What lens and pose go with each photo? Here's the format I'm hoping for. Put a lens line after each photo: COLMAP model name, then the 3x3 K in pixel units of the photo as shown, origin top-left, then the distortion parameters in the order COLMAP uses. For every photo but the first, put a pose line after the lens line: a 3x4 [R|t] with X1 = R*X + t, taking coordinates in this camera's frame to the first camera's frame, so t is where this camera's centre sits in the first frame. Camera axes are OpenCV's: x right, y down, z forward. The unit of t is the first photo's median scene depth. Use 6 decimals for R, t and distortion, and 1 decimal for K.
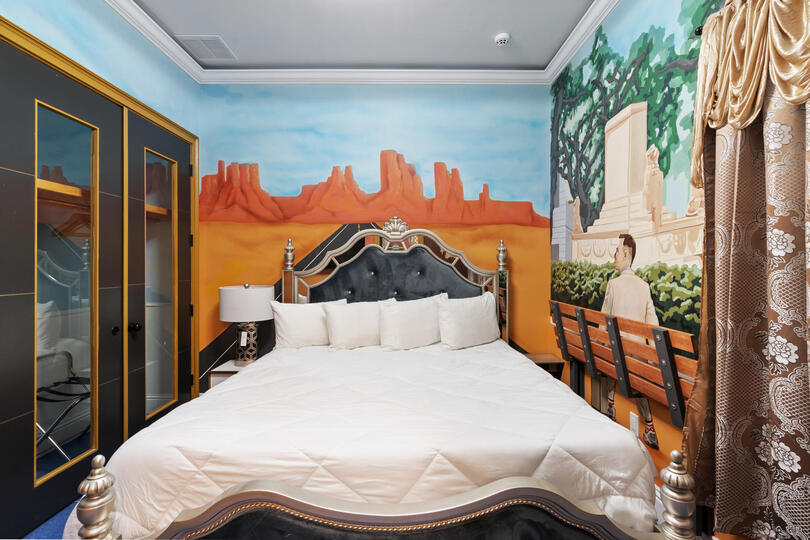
lens RADIAL K [[371.7, 0, 408.8], [0, 371.7, 267.4], [0, 0, 1]] dist [-0.005851, 0.001655]
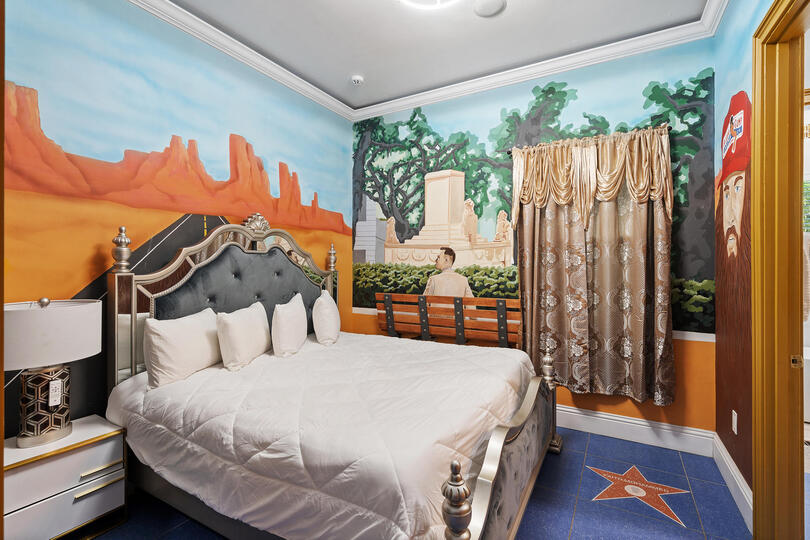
lens RADIAL K [[371.7, 0, 406.8], [0, 371.7, 267.7], [0, 0, 1]] dist [-0.005851, 0.001655]
pose [[0.507563, -0.003757, 0.861606, -0.665046], [0.003380, 0.999991, 0.002370, -0.003524], [-0.861608, 0.001709, 0.507571, 0.230534]]
